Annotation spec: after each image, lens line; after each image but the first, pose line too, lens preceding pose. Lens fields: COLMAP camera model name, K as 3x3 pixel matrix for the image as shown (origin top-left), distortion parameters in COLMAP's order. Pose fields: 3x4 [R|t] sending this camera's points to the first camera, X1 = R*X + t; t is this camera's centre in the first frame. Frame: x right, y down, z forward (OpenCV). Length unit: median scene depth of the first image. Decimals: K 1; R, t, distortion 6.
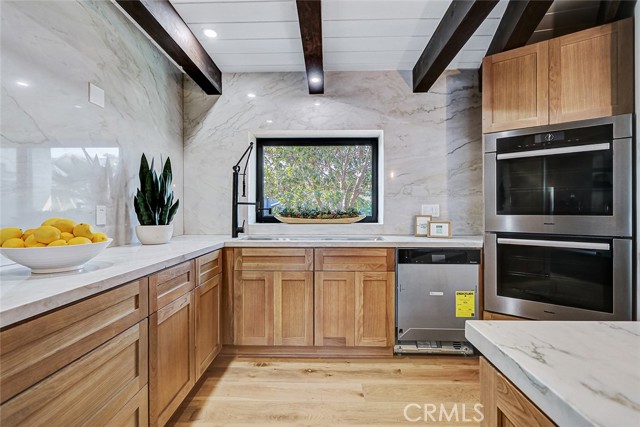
lens RADIAL K [[291.1, 0, 319.0], [0, 291.1, 206.9], [0, 0, 1]] dist [0.003031, -0.001936]
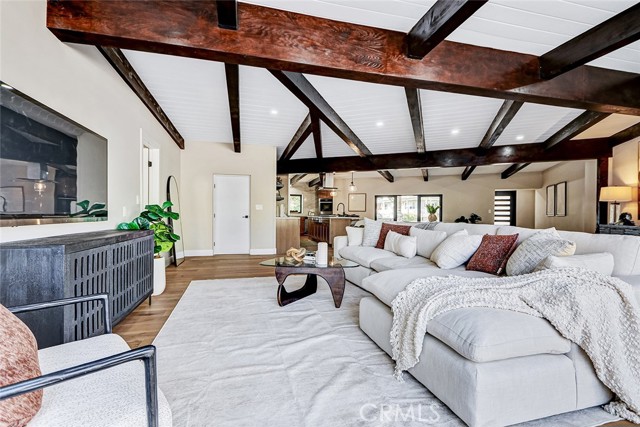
lens RADIAL K [[291.1, 0, 315.2], [0, 291.1, 216.4], [0, 0, 1]] dist [0.003031, -0.001936]
pose [[0.963775, 0.006108, 0.266645, -0.968197], [-0.011811, 0.999734, 0.019789, 0.008049], [-0.266453, -0.022222, 0.963592, -4.156995]]
